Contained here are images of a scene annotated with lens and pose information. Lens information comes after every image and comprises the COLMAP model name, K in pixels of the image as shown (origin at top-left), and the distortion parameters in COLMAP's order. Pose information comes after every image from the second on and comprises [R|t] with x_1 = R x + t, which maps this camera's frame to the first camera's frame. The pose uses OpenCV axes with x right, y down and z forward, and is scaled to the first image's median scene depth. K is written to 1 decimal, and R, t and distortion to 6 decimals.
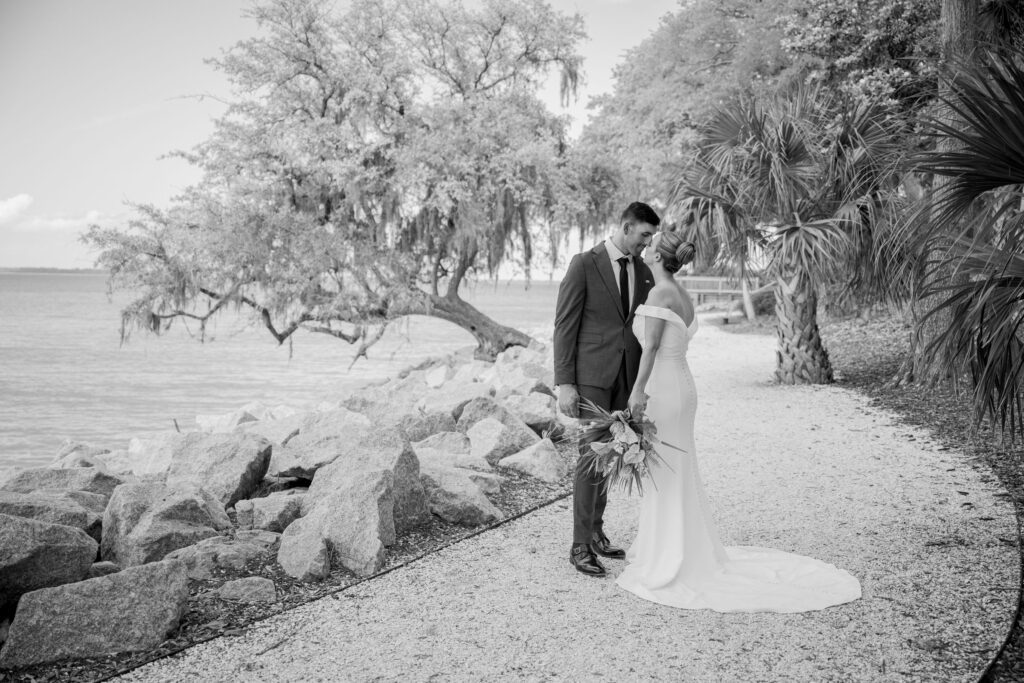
lens RADIAL K [[1187.2, 0, 492.5], [0, 1187.2, 341.0], [0, 0, 1]] dist [0.007304, -0.012630]
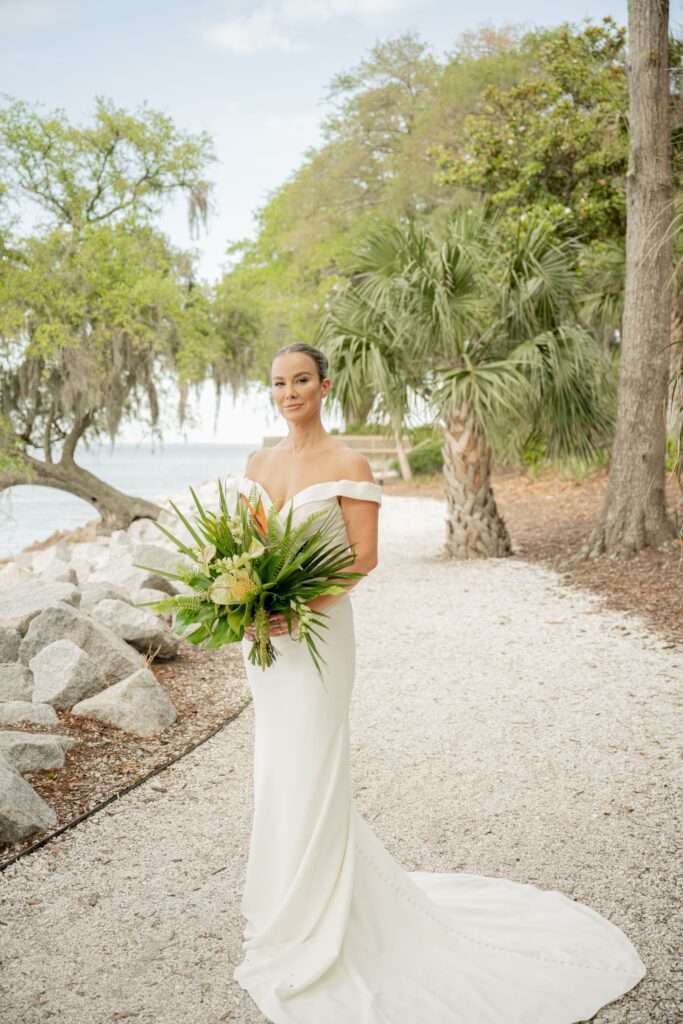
lens RADIAL K [[1187.2, 0, 341.5], [0, 1187.2, 512.0], [0, 0, 1]] dist [0.007304, -0.012630]
pose [[0.986340, -0.028689, 0.162205, 0.026606], [0.027449, 0.999574, 0.009880, -0.006783], [-0.162419, -0.005293, 0.986708, 0.163275]]
